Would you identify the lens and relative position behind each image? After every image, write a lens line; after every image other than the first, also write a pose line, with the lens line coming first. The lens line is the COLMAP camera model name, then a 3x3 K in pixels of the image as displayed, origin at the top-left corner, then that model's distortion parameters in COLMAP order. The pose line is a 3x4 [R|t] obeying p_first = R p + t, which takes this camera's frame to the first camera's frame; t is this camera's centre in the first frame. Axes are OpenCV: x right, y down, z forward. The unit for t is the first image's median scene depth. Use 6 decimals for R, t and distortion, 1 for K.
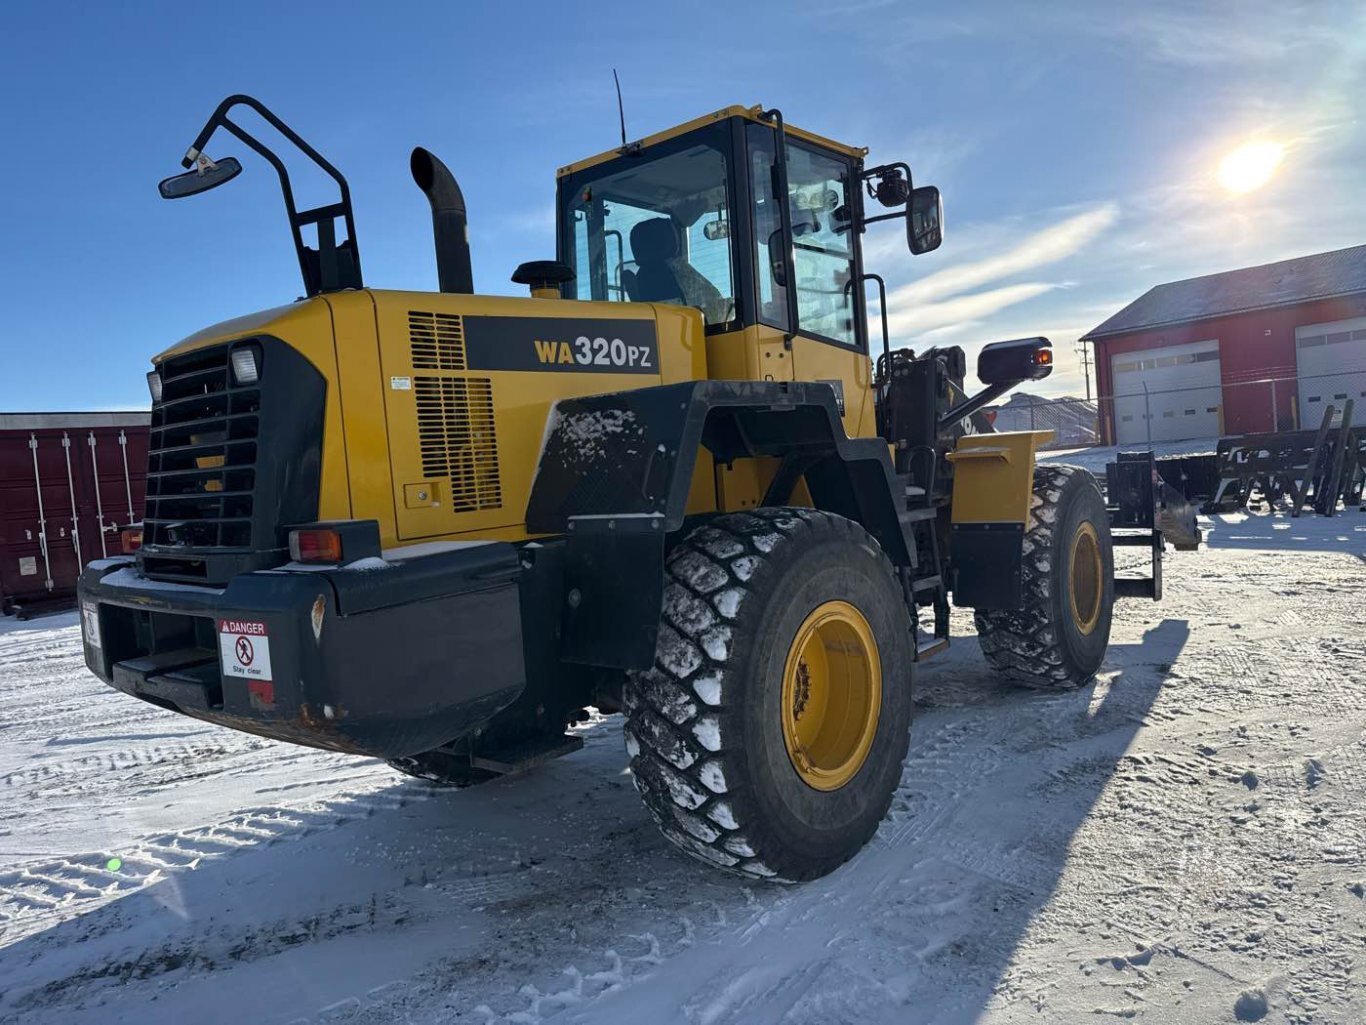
lens RADIAL K [[947.6, 0, 673.0], [0, 947.6, 512.3], [0, 0, 1]] dist [0.086886, -0.105595]
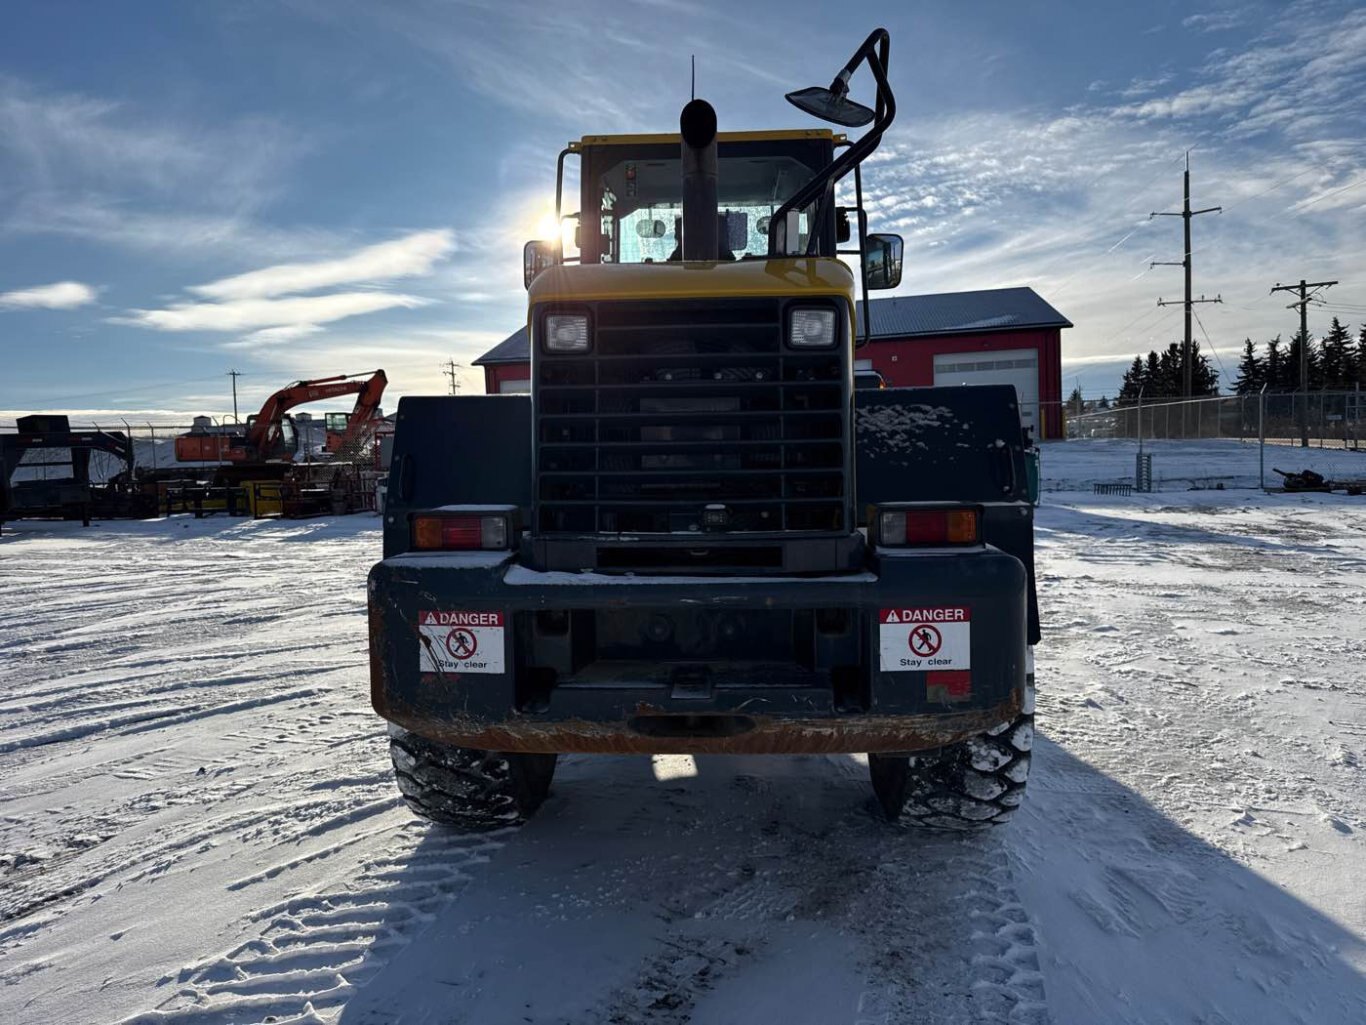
lens RADIAL K [[947.6, 0, 673.0], [0, 947.6, 512.3], [0, 0, 1]] dist [0.086886, -0.105595]
pose [[0.785780, 0.013427, 0.618360, -0.944736], [-0.003693, 0.999848, -0.017018, 0.030944], [-0.618495, 0.011089, 0.785711, 0.346358]]
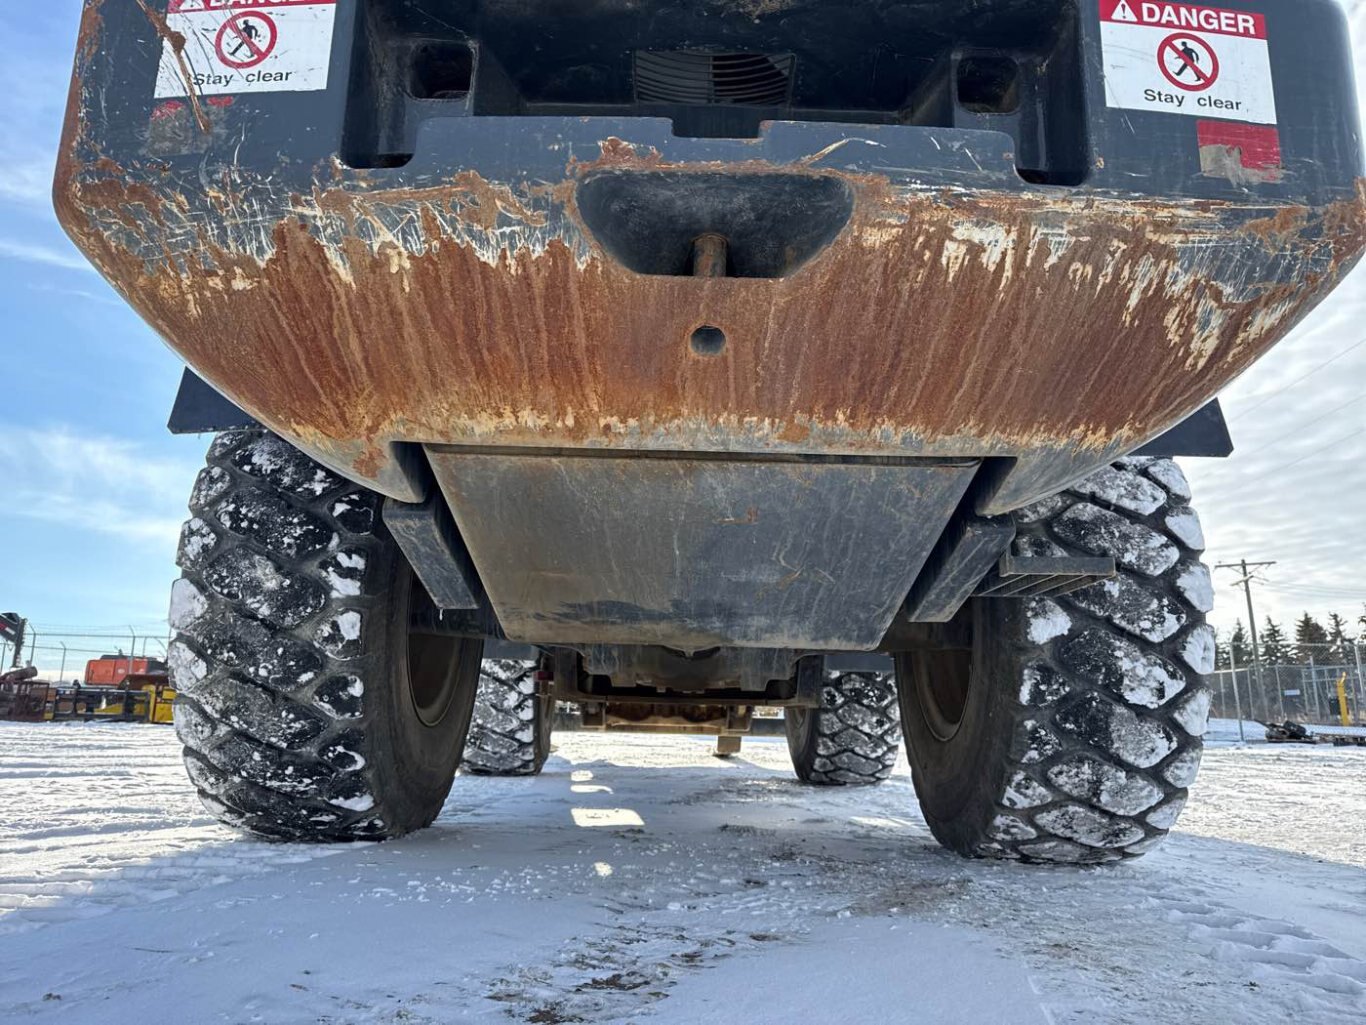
lens RADIAL K [[967.6, 0, 677.8], [0, 967.6, 521.0], [0, 0, 1]] dist [0.002566, -0.007434]
pose [[0.746493, 0.221793, 0.627341, -0.684124], [-0.041403, 0.956467, -0.288888, 0.390623], [-0.664104, 0.189679, 0.723179, 0.689849]]
